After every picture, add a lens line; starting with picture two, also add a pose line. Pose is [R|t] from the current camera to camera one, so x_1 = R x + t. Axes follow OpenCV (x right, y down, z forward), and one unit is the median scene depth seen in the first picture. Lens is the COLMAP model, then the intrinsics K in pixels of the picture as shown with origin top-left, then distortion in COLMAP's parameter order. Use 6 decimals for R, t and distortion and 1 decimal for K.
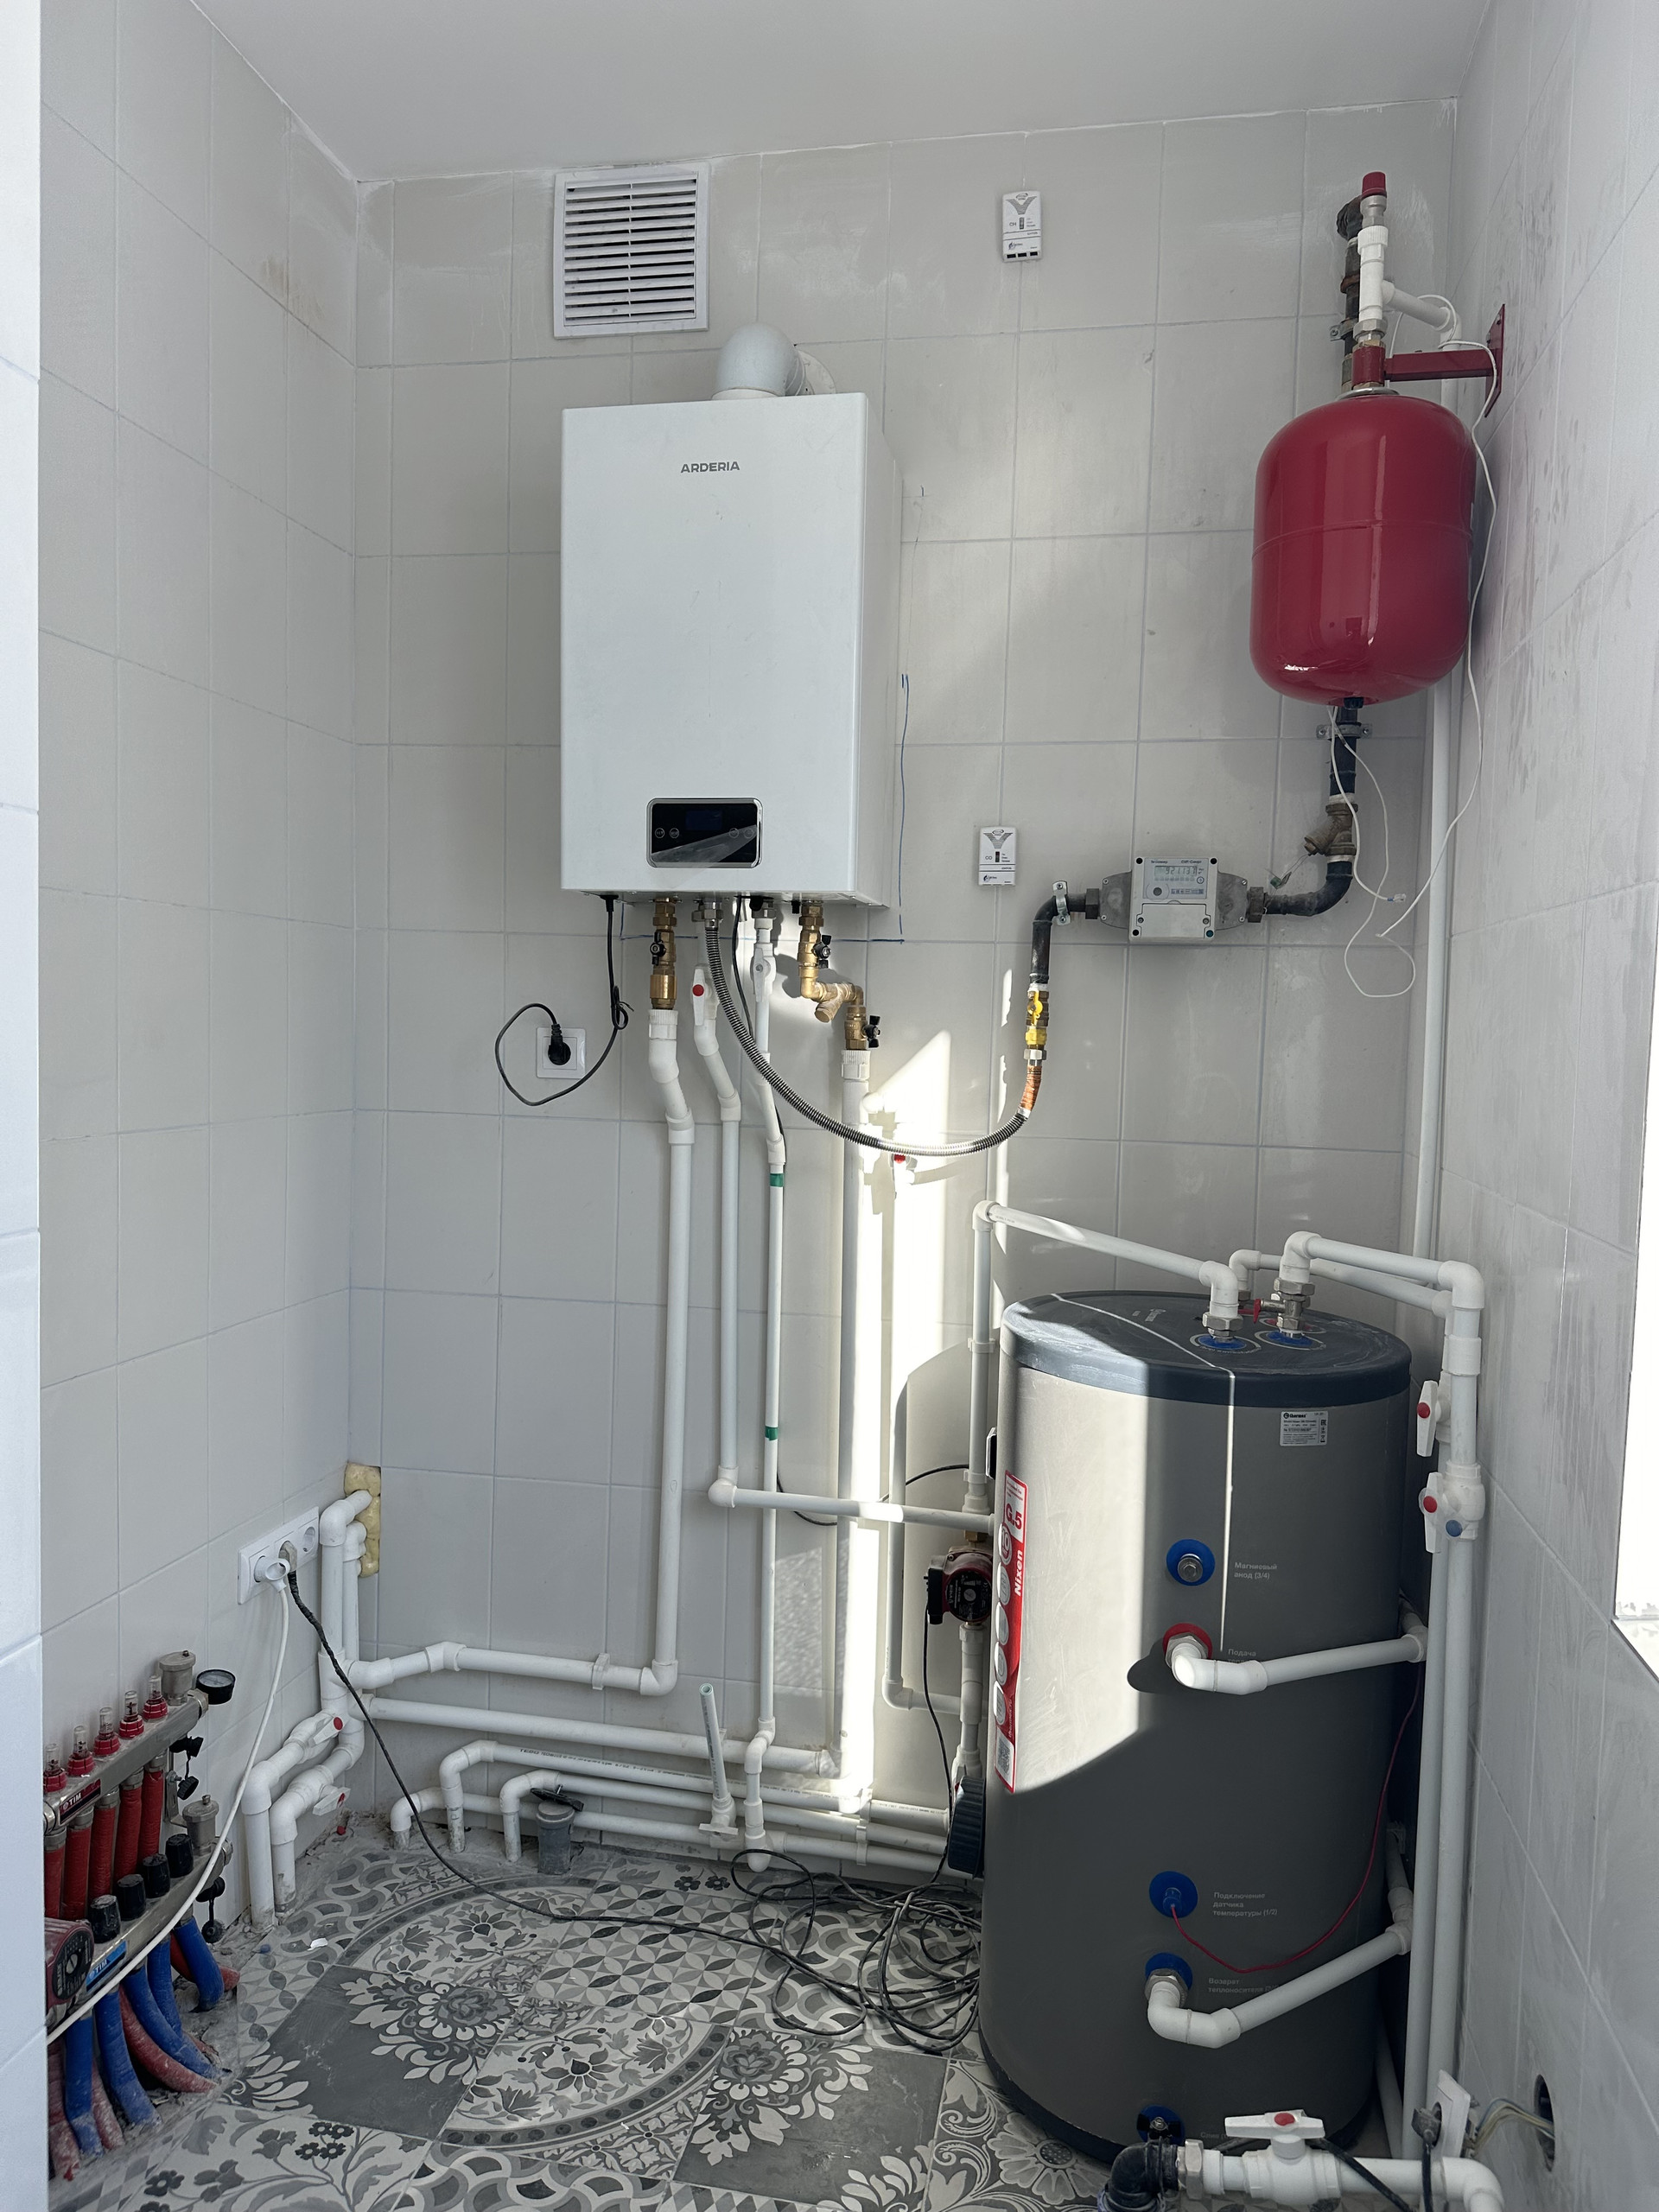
lens RADIAL K [[1556.3, 0, 822.5], [0, 1556.3, 1121.1], [0, 0, 1]] dist [0.047483, -0.054838]
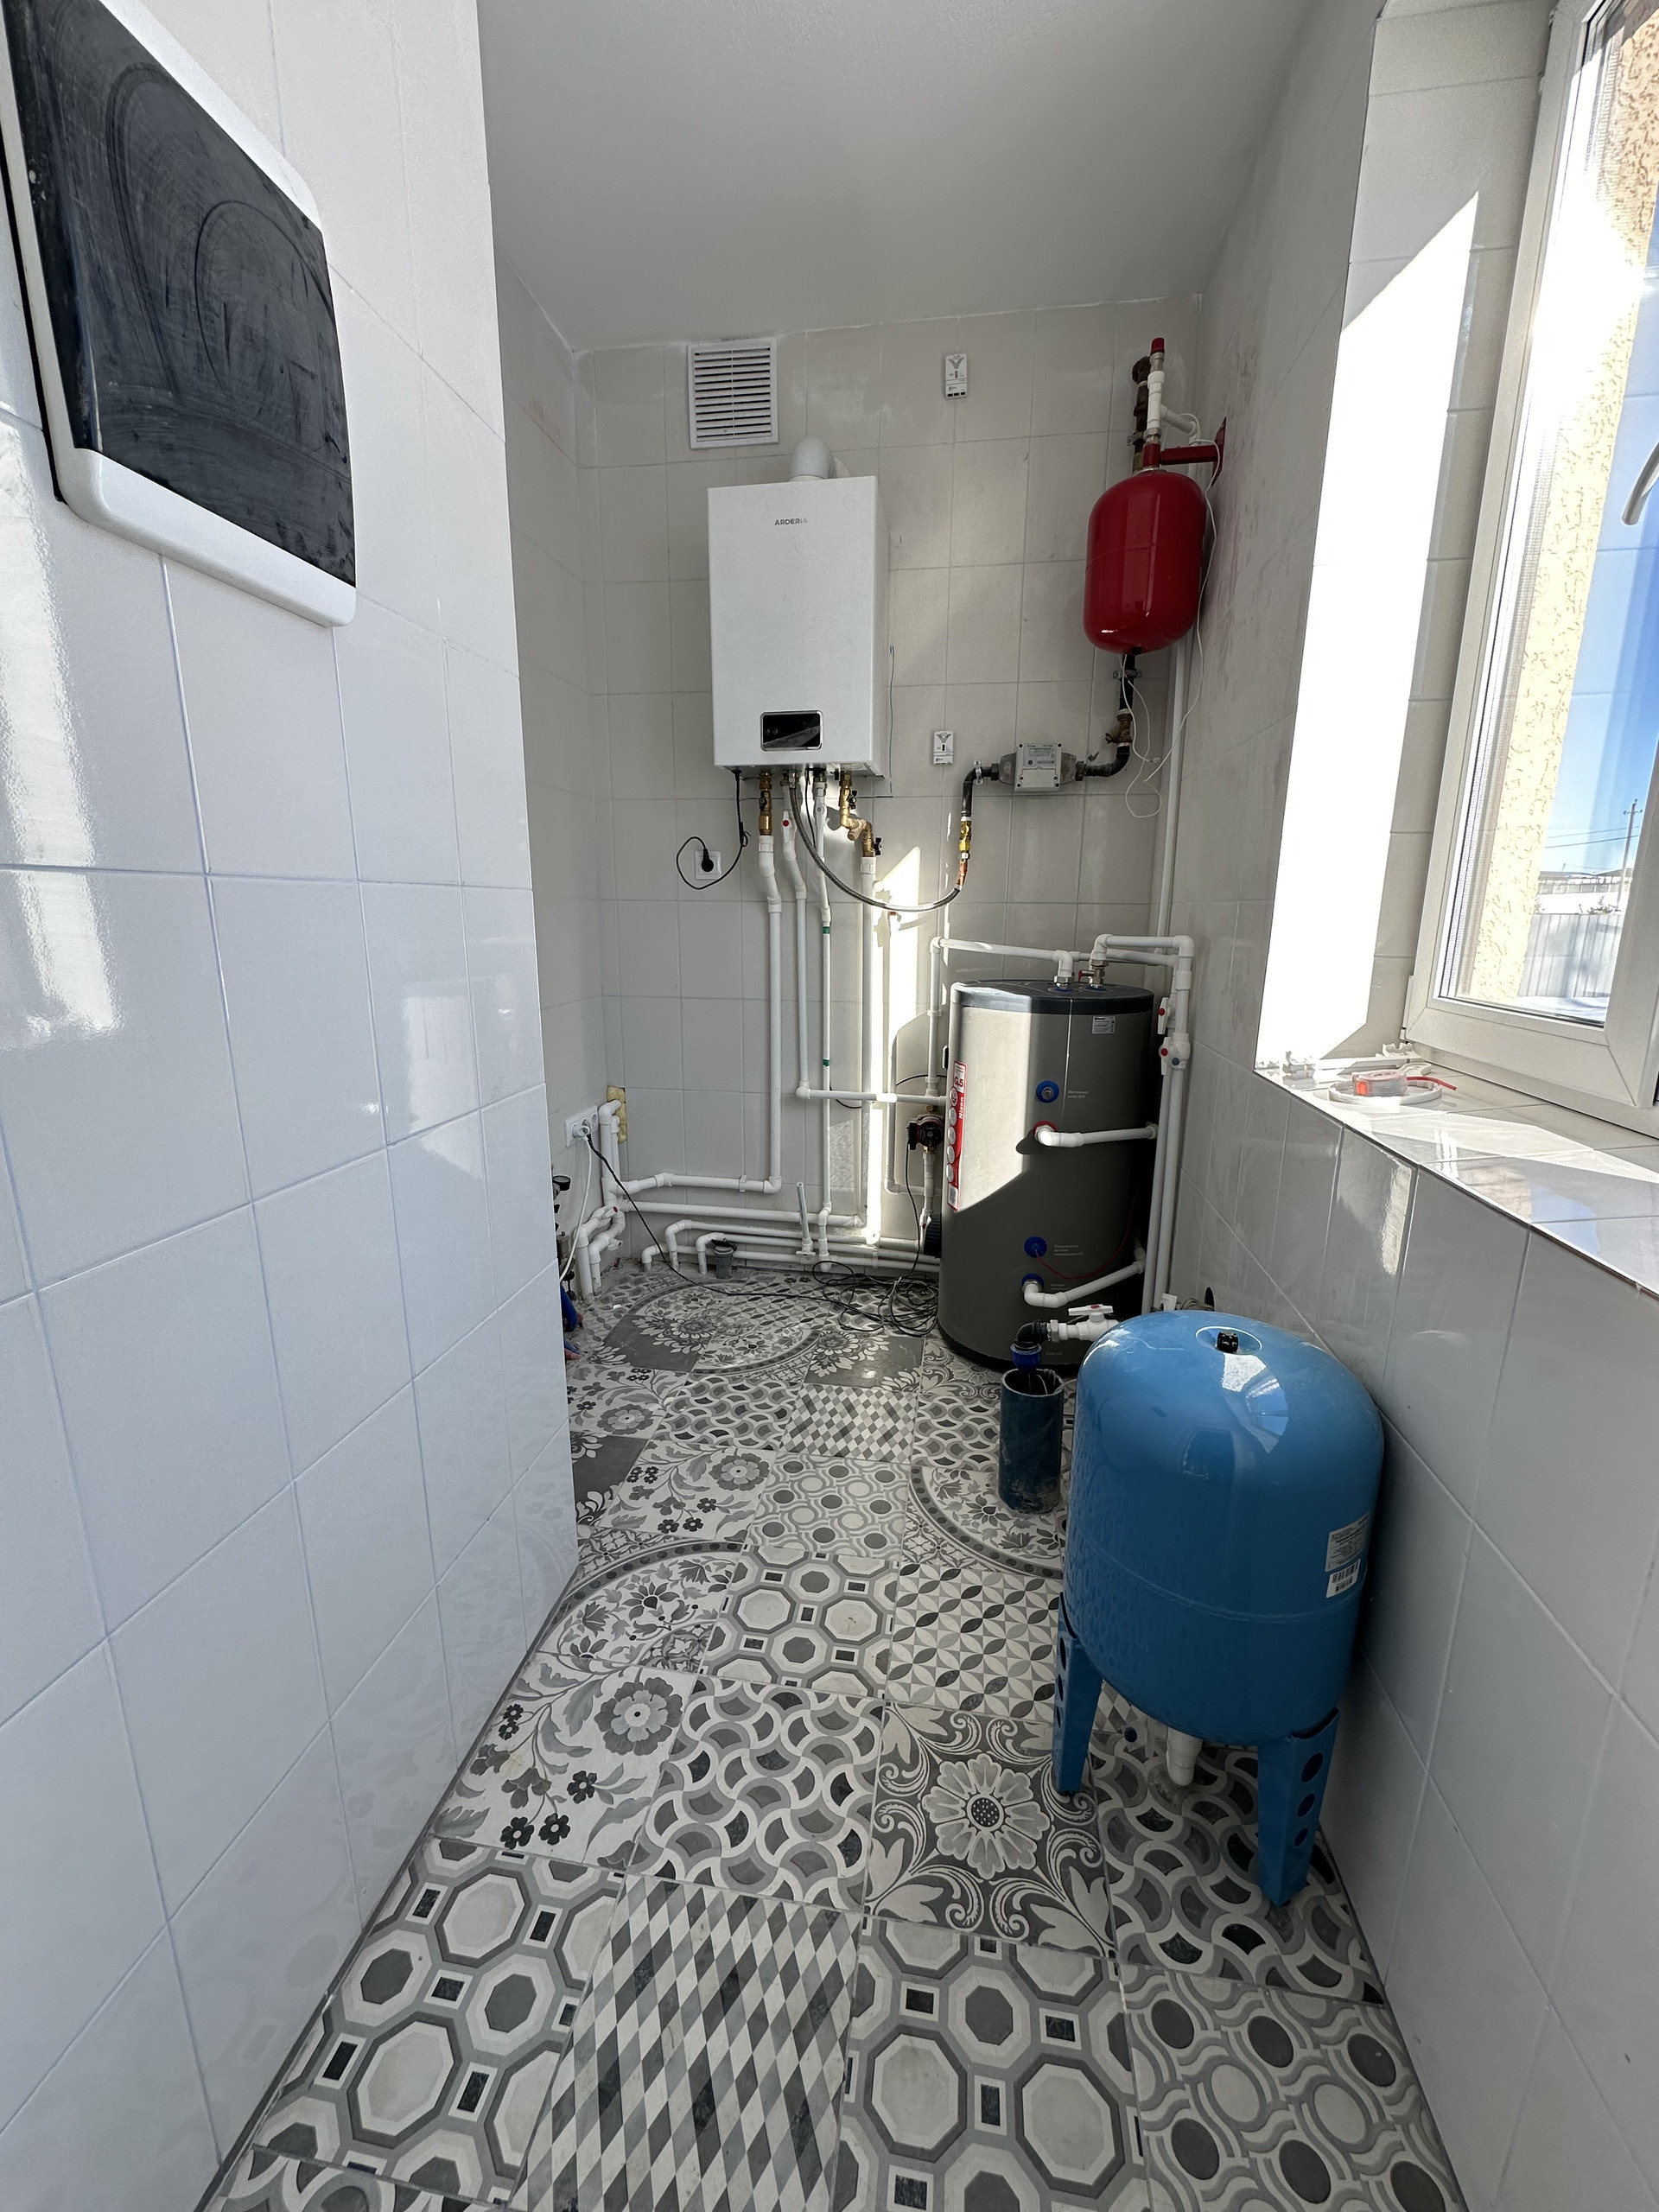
lens RADIAL K [[879.9, 0, 828.6], [0, 879.9, 1114.8], [0, 0, 1]] dist [-0.002978, 0.000336]
pose [[0.999064, -0.027147, 0.033690, -0.076529], [0.021399, 0.986792, 0.160575, 0.096941], [-0.037605, -0.159704, 0.986448, -0.114370]]
